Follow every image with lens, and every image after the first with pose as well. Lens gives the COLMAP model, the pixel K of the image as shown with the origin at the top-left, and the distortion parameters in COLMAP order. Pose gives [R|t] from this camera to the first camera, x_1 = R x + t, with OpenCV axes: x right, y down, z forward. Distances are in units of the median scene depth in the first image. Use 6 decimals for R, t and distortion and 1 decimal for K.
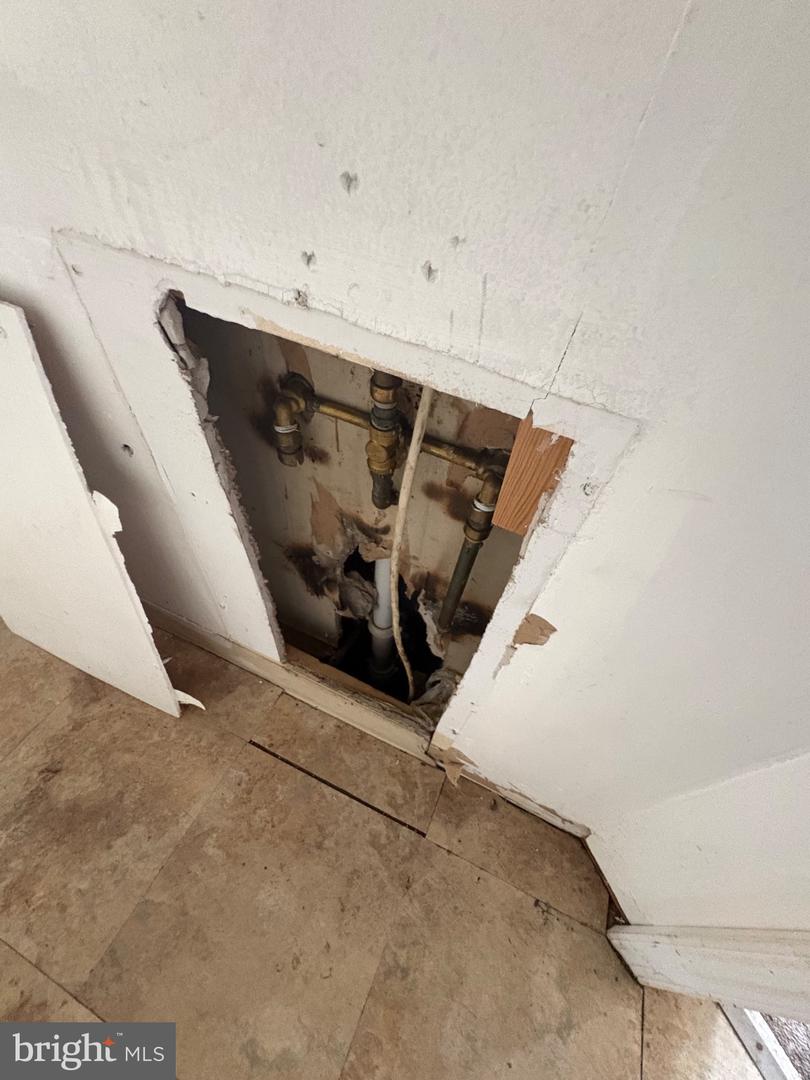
lens RADIAL K [[430.9, 0, 408.7], [0, 430.9, 537.4], [0, 0, 1]] dist [0.001247, 0.000292]
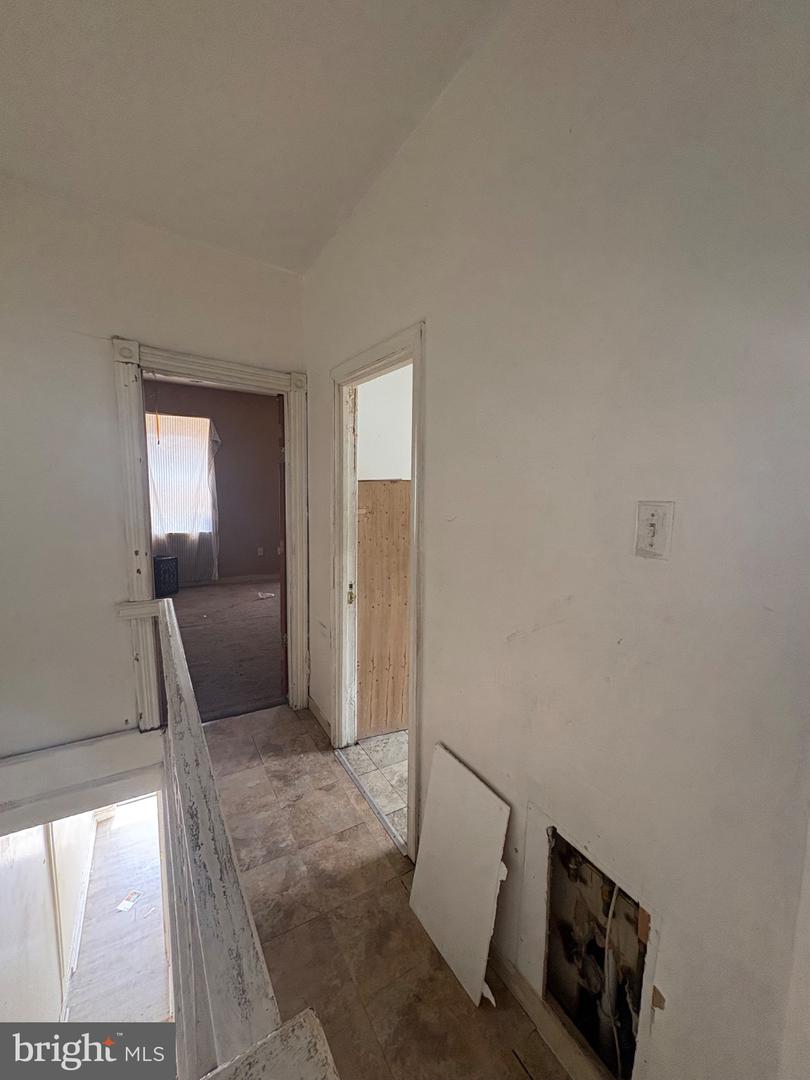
lens RADIAL K [[430.9, 0, 408.7], [0, 430.9, 537.4], [0, 0, 1]] dist [0.001247, 0.000292]
pose [[0.822480, -0.002706, -0.568787, 0.310264], [-0.387820, 0.728835, -0.564265, 0.134736], [0.416079, 0.684684, 0.598403, -1.819141]]
